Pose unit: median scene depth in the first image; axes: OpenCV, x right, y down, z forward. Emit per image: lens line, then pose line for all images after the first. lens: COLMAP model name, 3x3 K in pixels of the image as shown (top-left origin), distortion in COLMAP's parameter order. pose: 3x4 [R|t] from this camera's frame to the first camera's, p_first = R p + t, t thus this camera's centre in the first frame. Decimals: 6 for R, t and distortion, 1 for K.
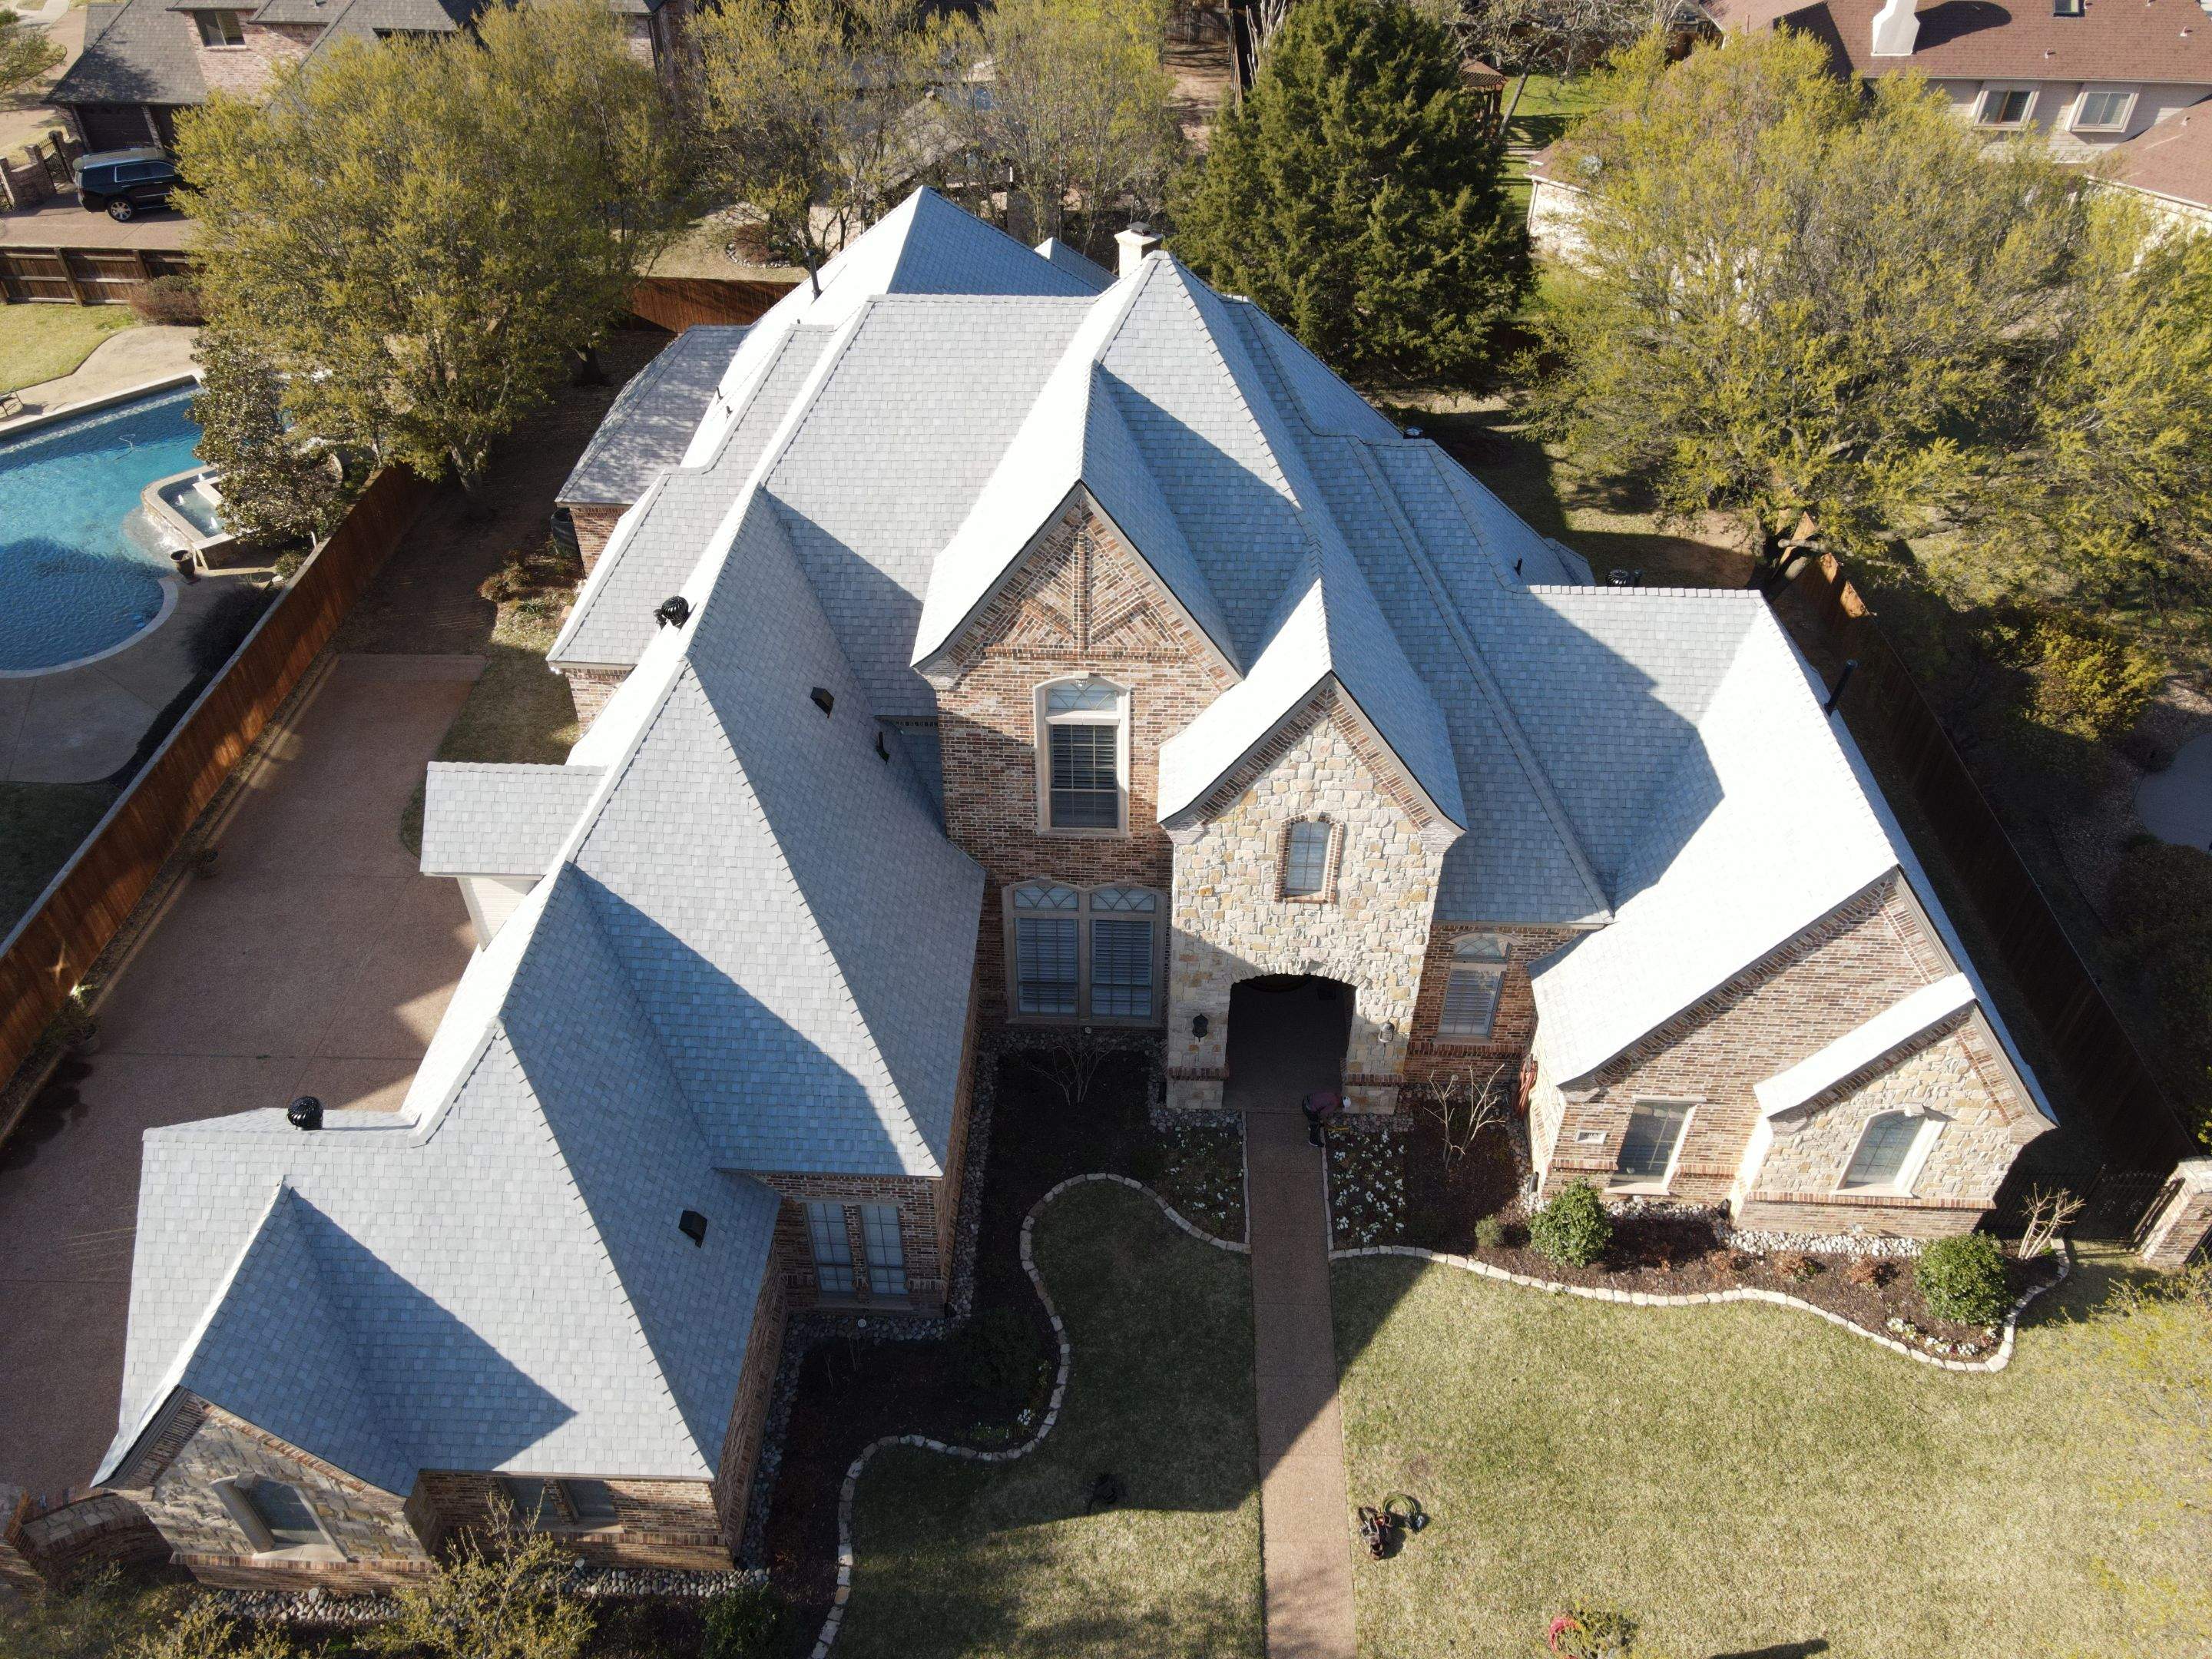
lens RADIAL K [[1624.9, 0, 1095.0], [0, 1624.9, 818.5], [0, 0, 1]] dist [0.015387, 0.005978]
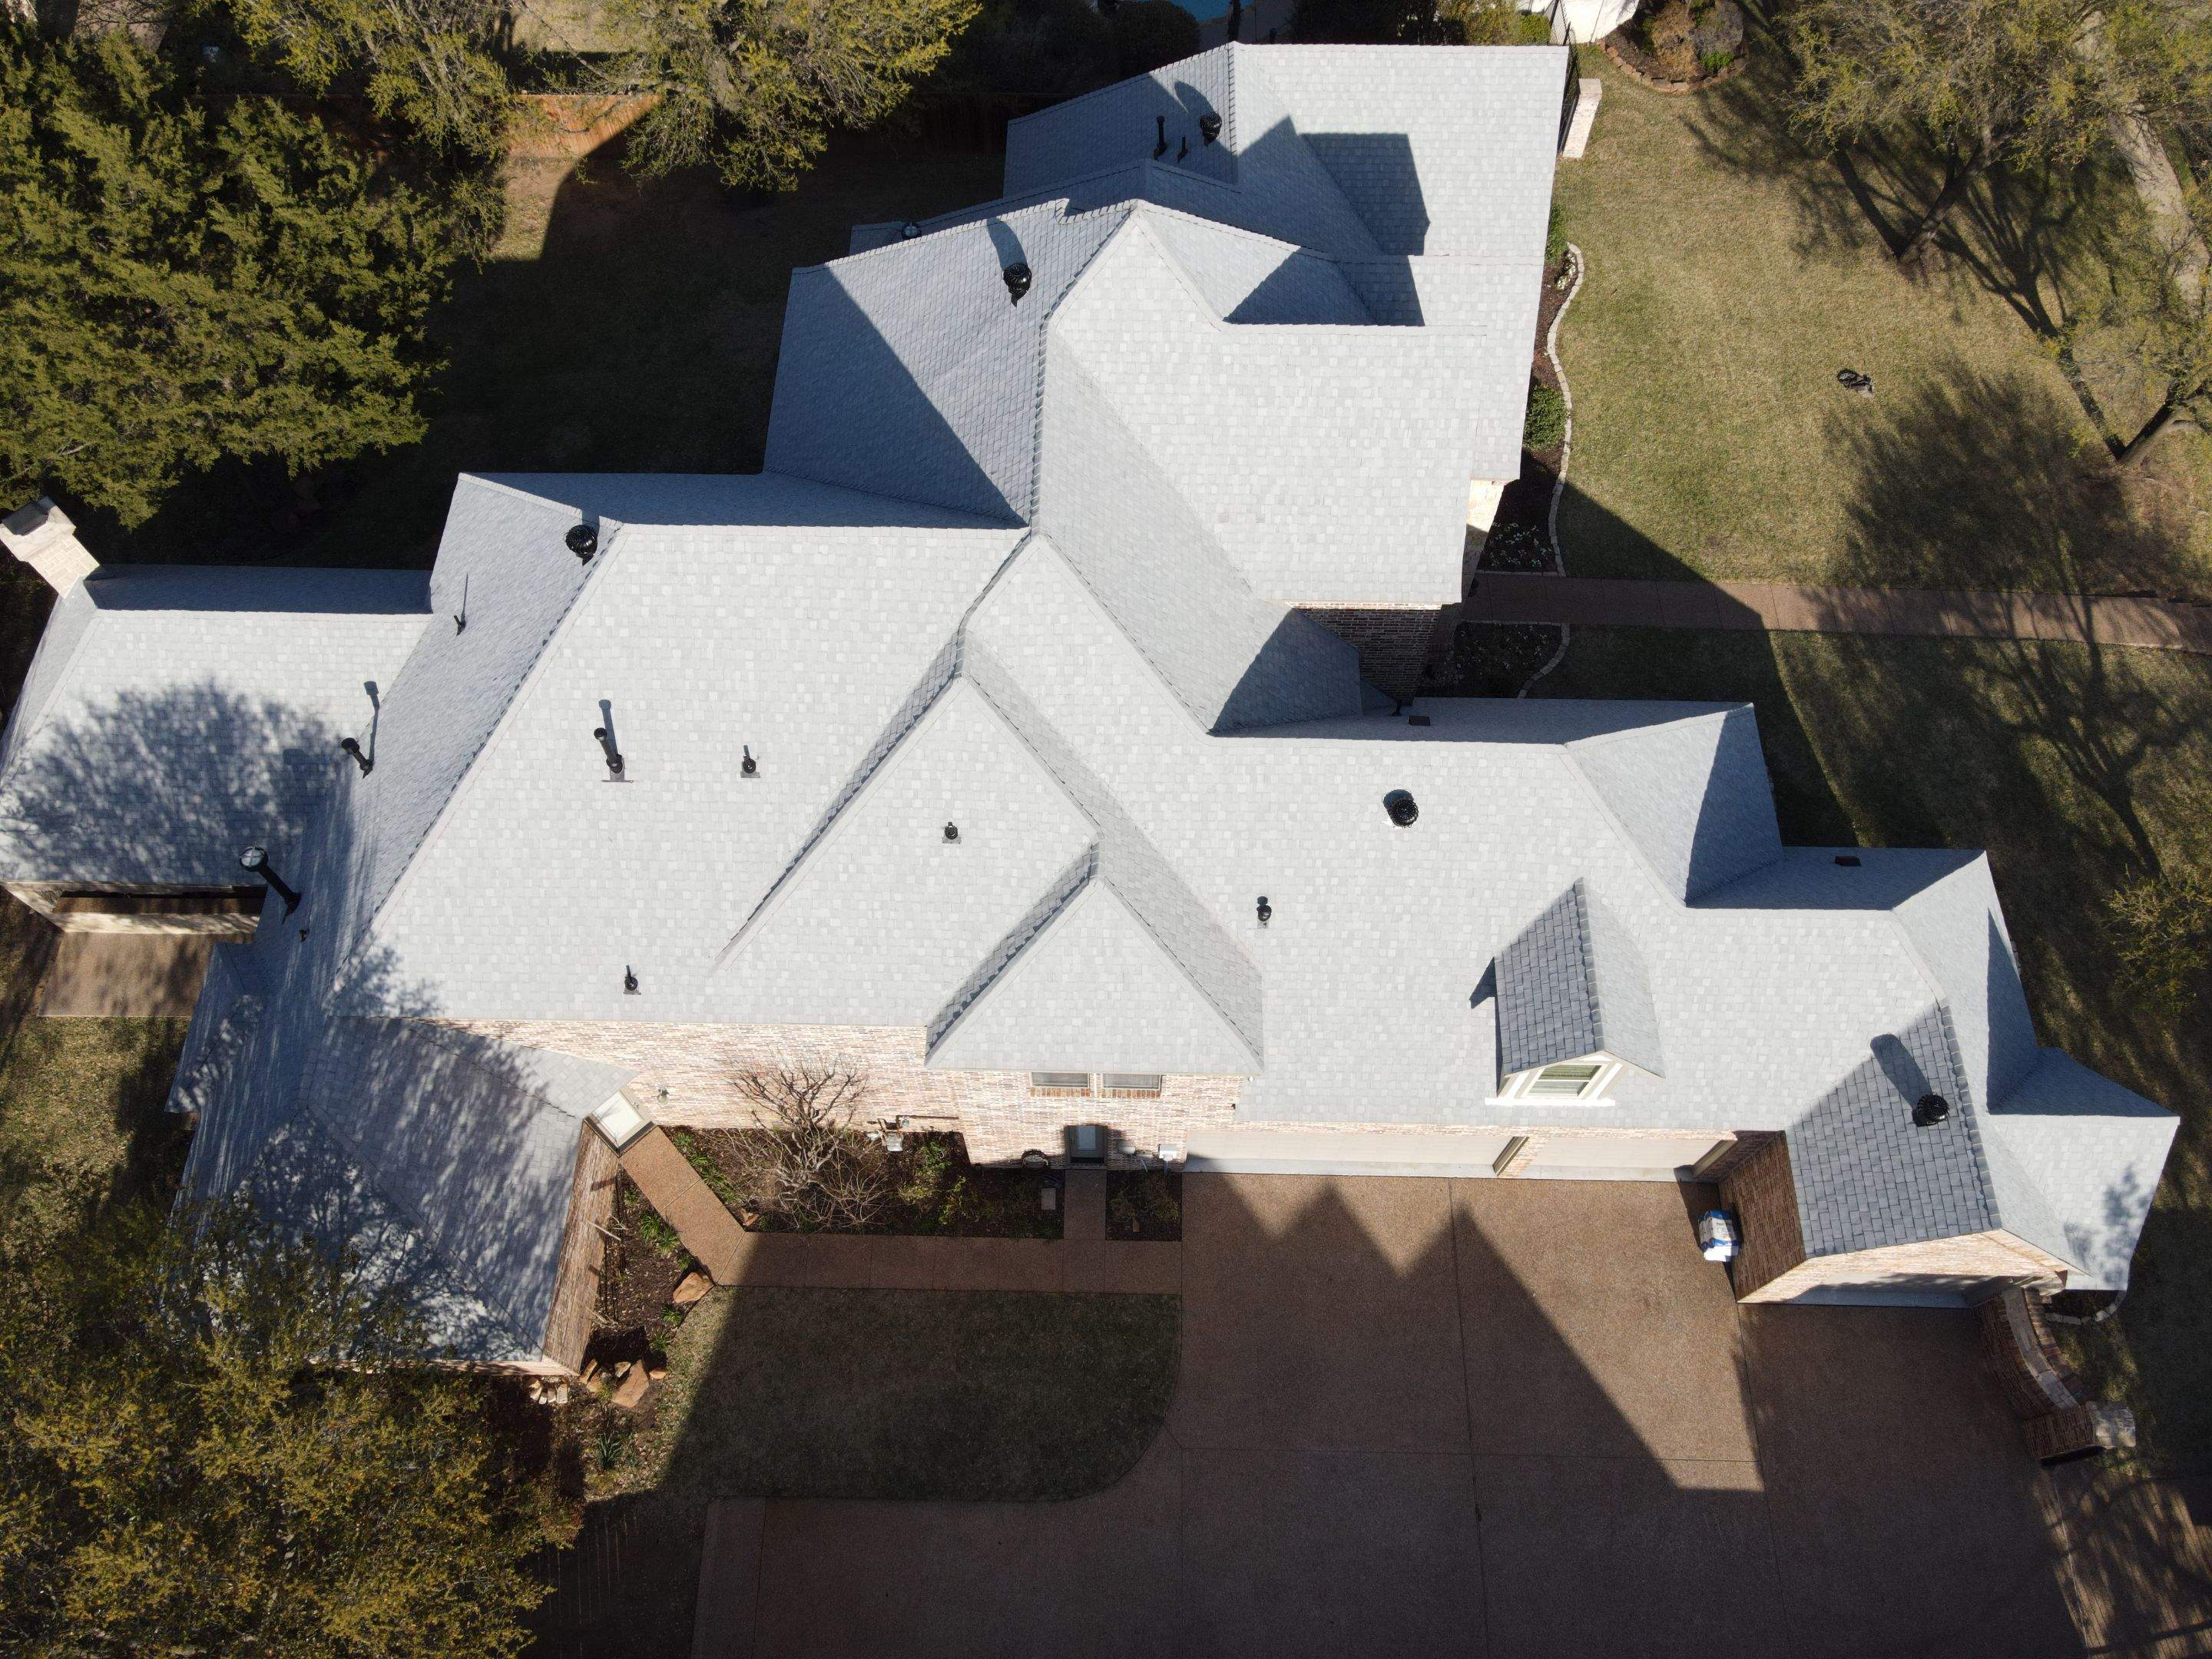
lens RADIAL K [[1624.9, 0, 1100.9], [0, 1624.9, 819.9], [0, 0, 1]] dist [0.015387, 0.005978]
pose [[-0.021339, -0.882681, 0.469487, -0.684542], [0.645250, 0.346539, 0.680854, -0.857053], [-0.763673, 0.317465, 0.562156, 0.611977]]
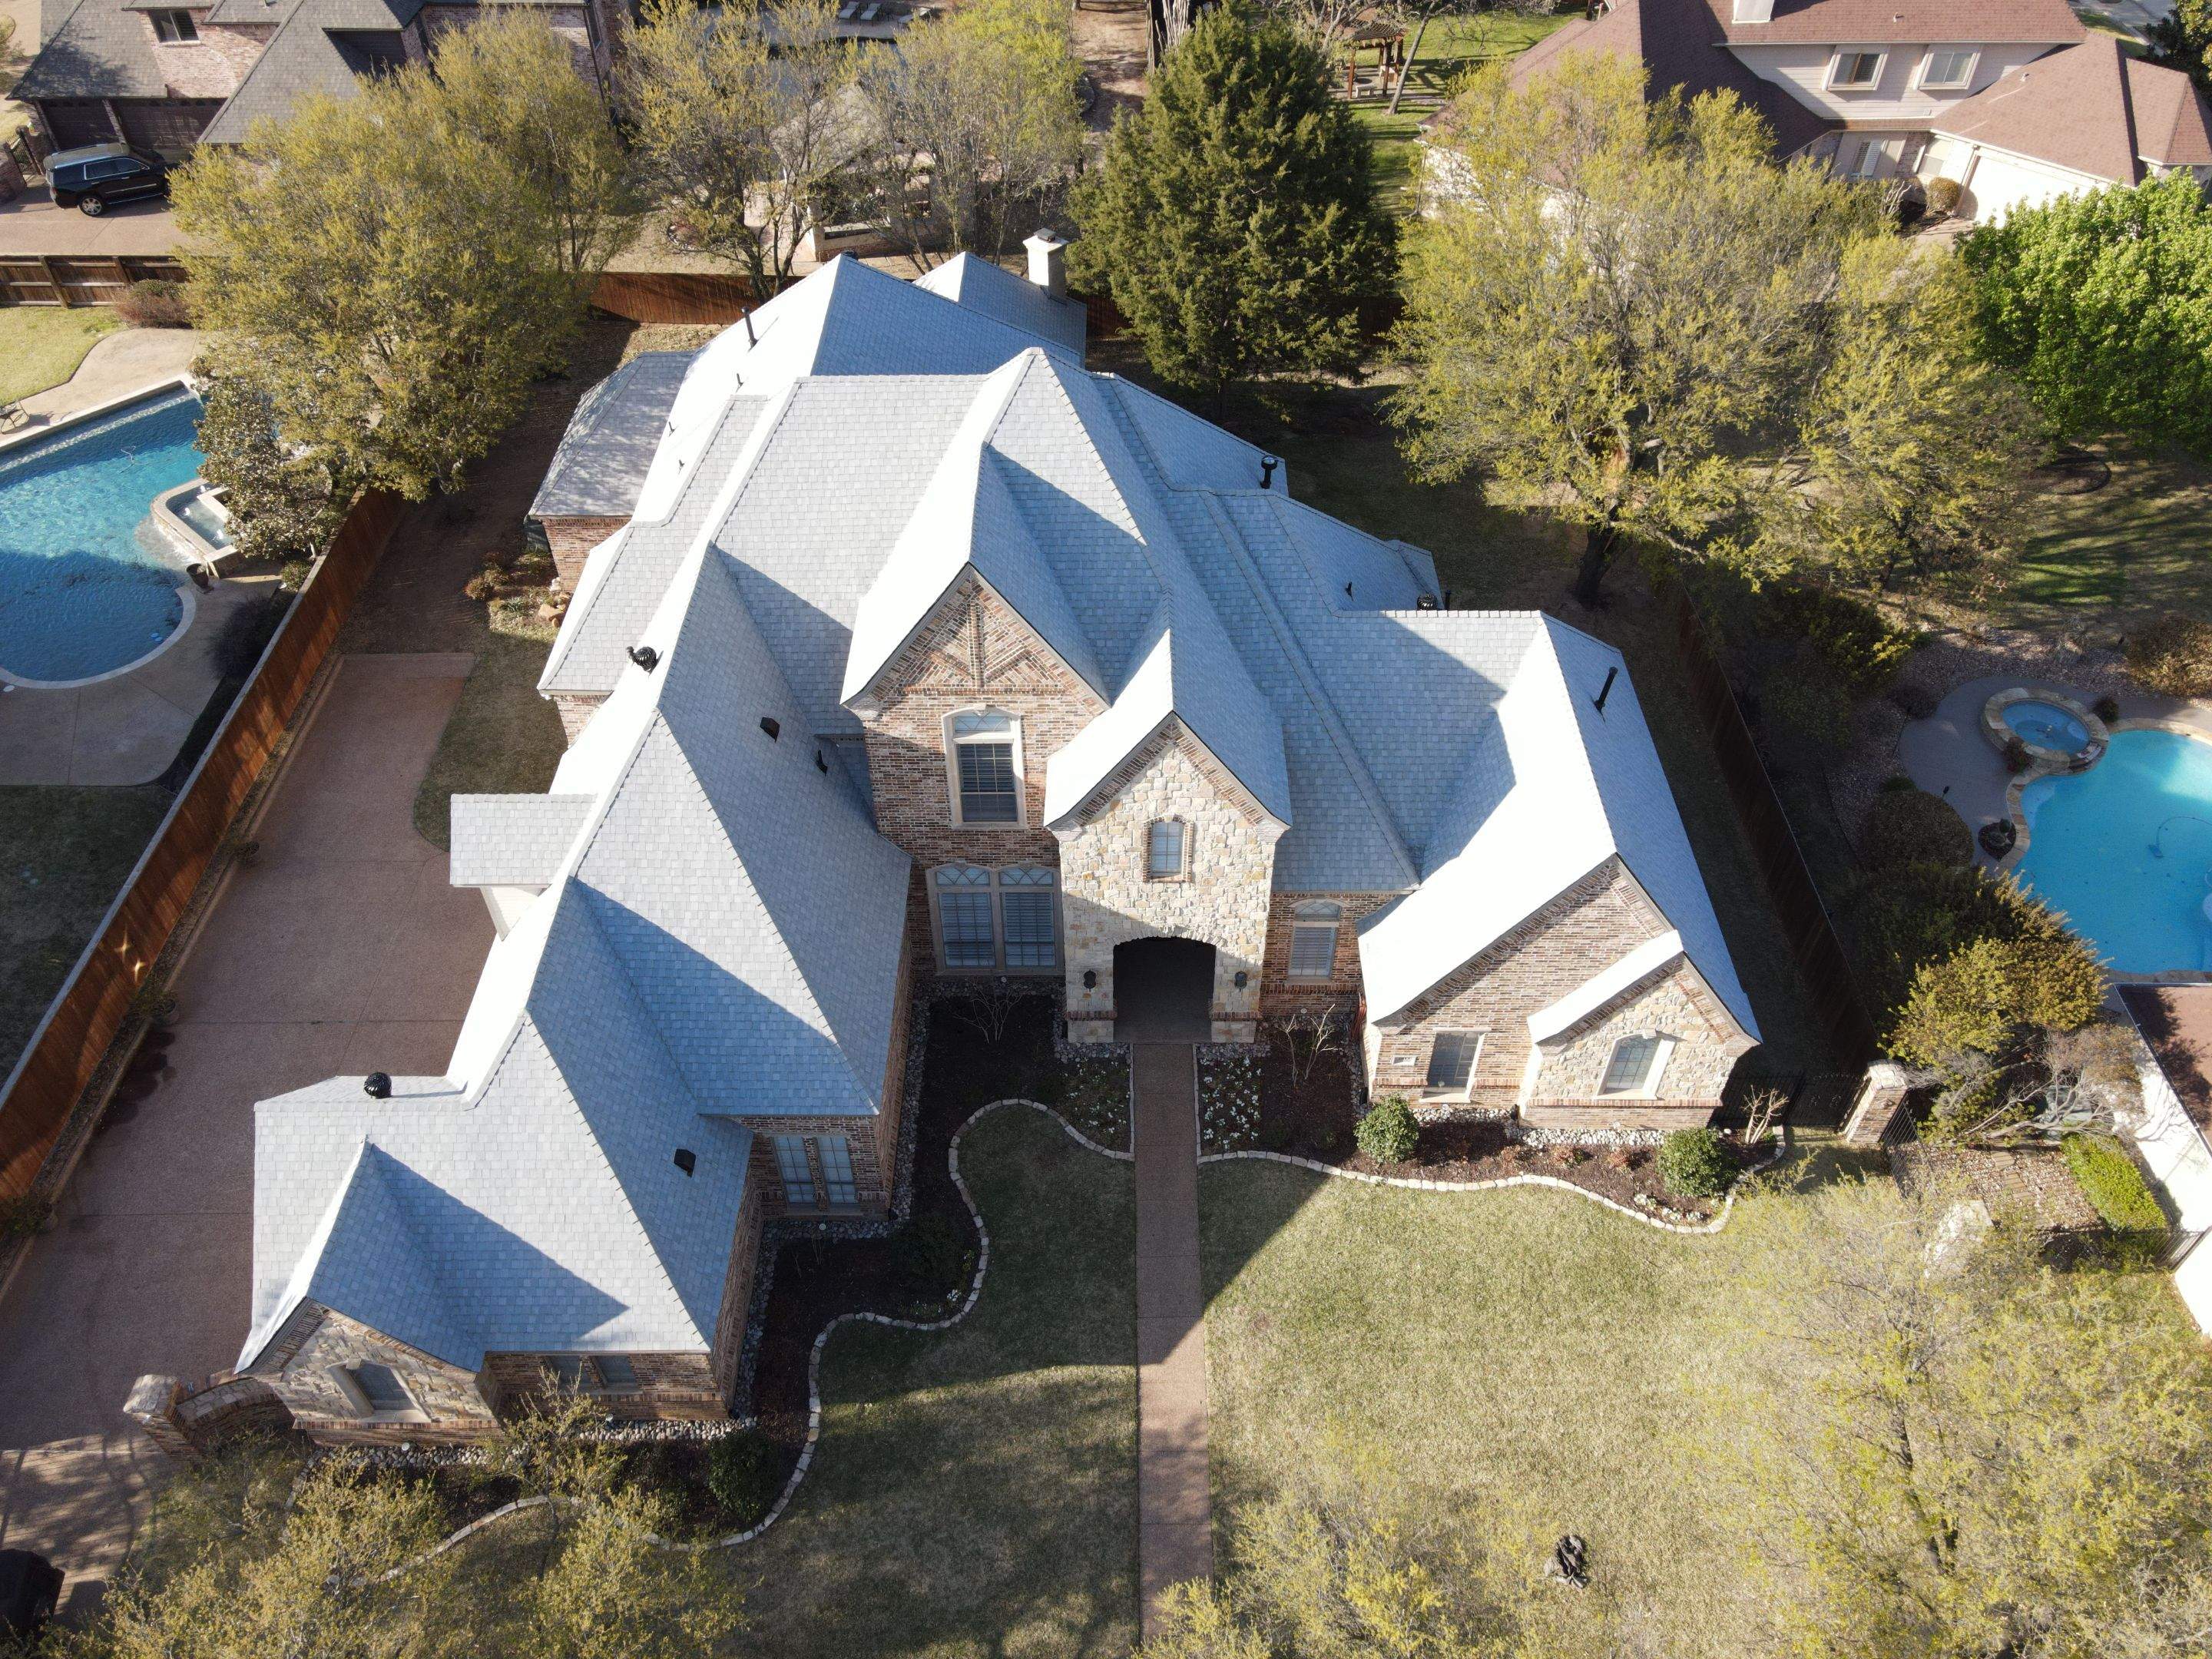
lens RADIAL K [[1624.9, 0, 1094.5], [0, 1624.9, 819.8], [0, 0, 1]] dist [0.015387, 0.005978]
pose [[0.999435, -0.028924, 0.017119, 0.052694], [0.027513, 0.996606, 0.077591, -0.092261], [-0.019306, -0.077076, 0.996838, -0.225871]]
